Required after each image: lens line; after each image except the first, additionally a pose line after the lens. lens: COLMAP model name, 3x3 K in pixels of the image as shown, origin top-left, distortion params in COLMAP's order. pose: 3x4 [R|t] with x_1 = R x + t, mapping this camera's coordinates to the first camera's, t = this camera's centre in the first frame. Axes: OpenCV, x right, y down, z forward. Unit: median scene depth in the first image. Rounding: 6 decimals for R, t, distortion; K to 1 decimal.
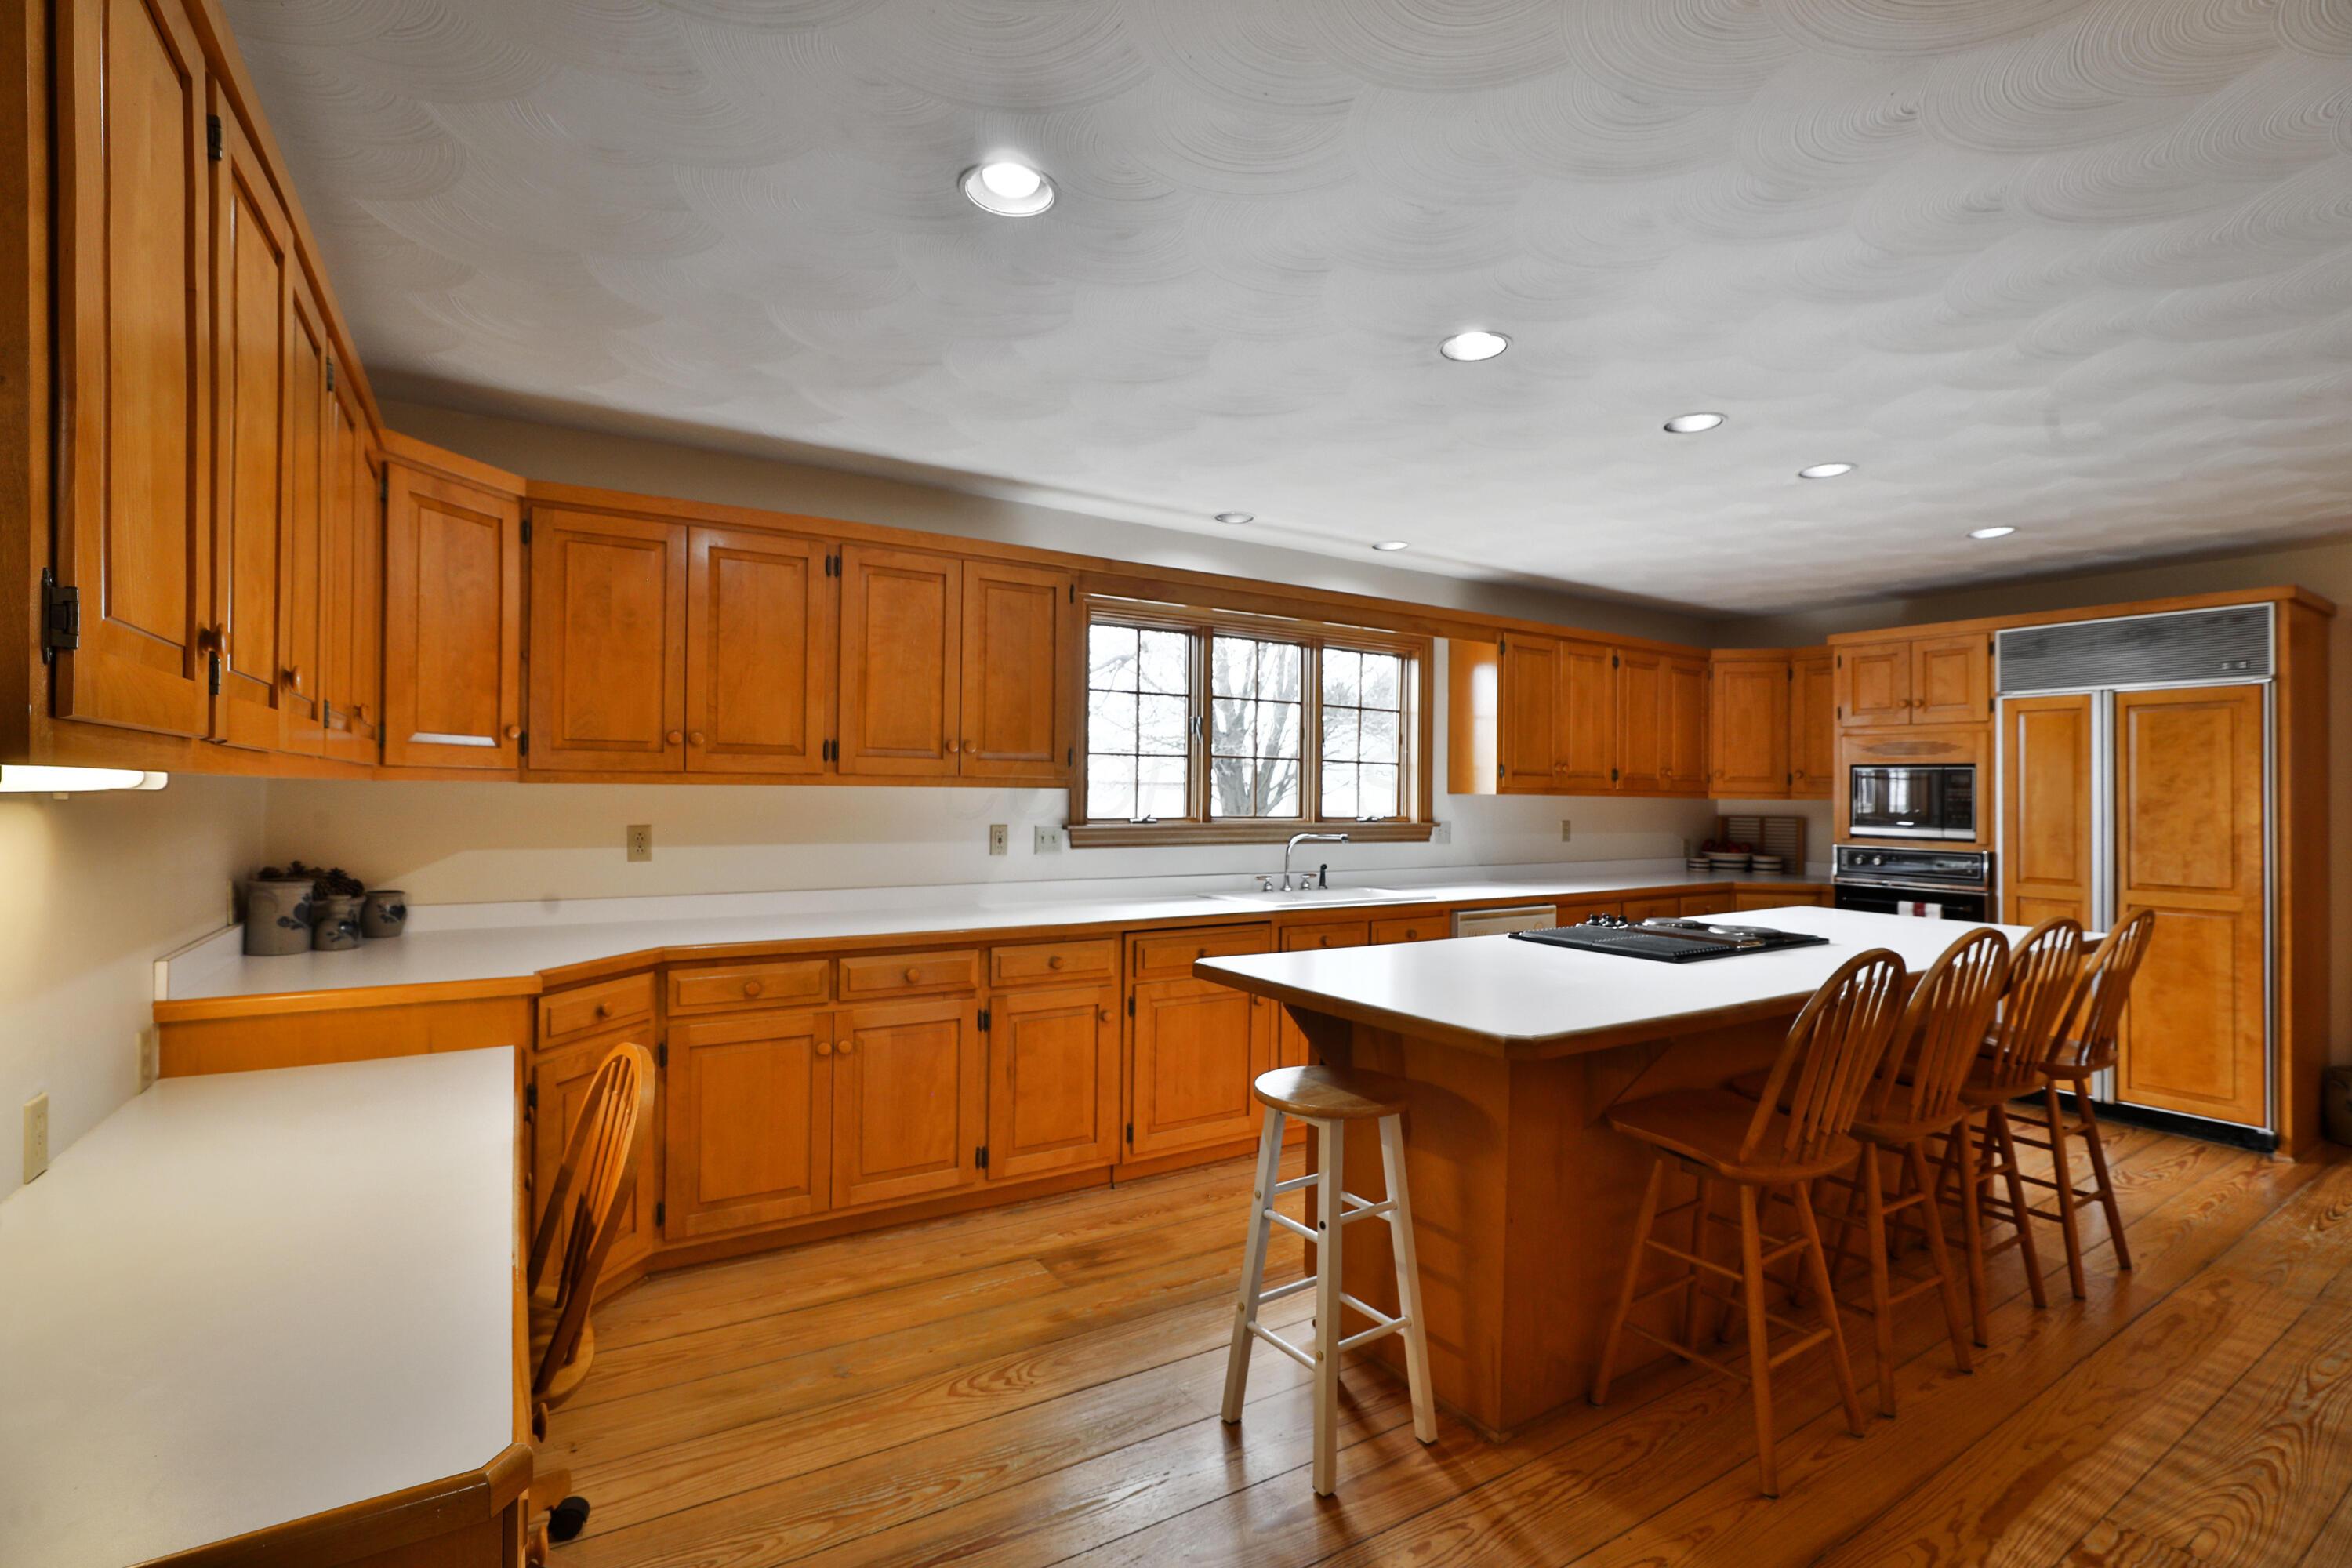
lens RADIAL K [[1097.5, 0, 1176.0], [0, 1097.5, 784.0], [0, 0, 1]] dist [0.000194, 0.000012]
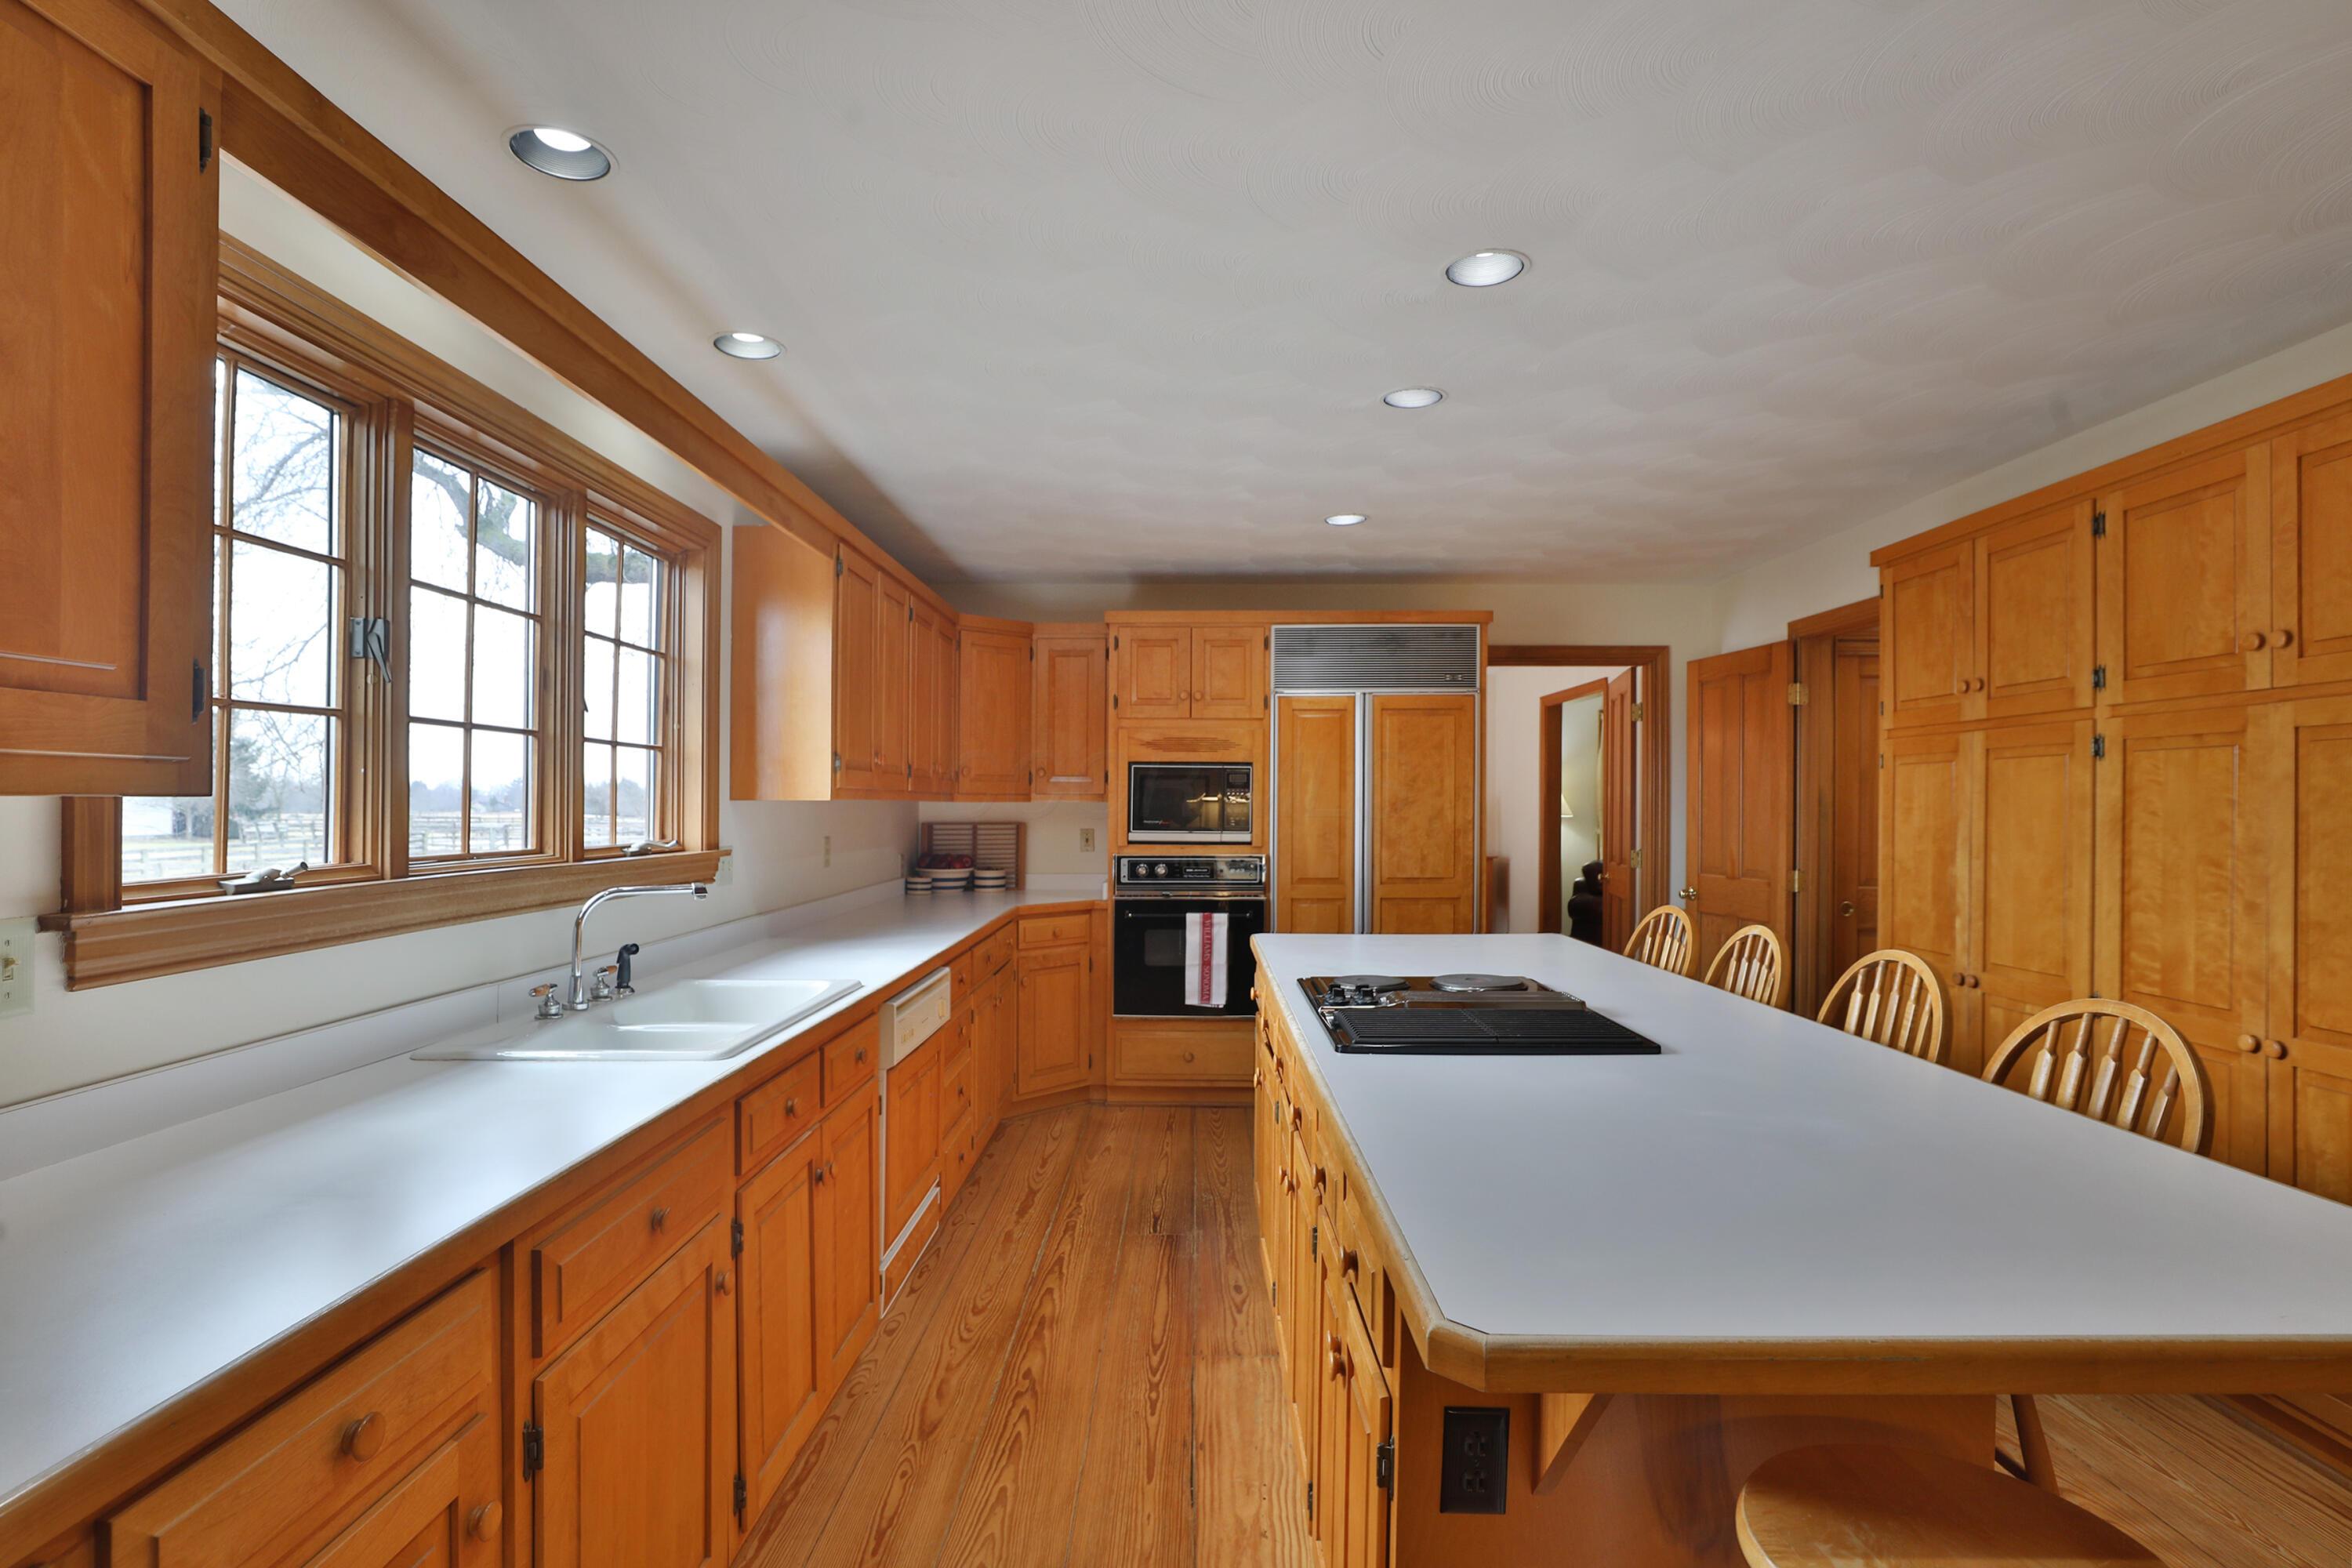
lens RADIAL K [[1198.6, 0, 1176.0], [0, 1198.6, 784.0], [0, 0, 1]] dist [-0.002209, -0.000241]
pose [[0.541721, 0.001079, 0.840558, -0.187018], [-0.000458, 0.999999, -0.000988, 0.001474], [-0.840558, 0.000150, 0.541721, 0.500208]]
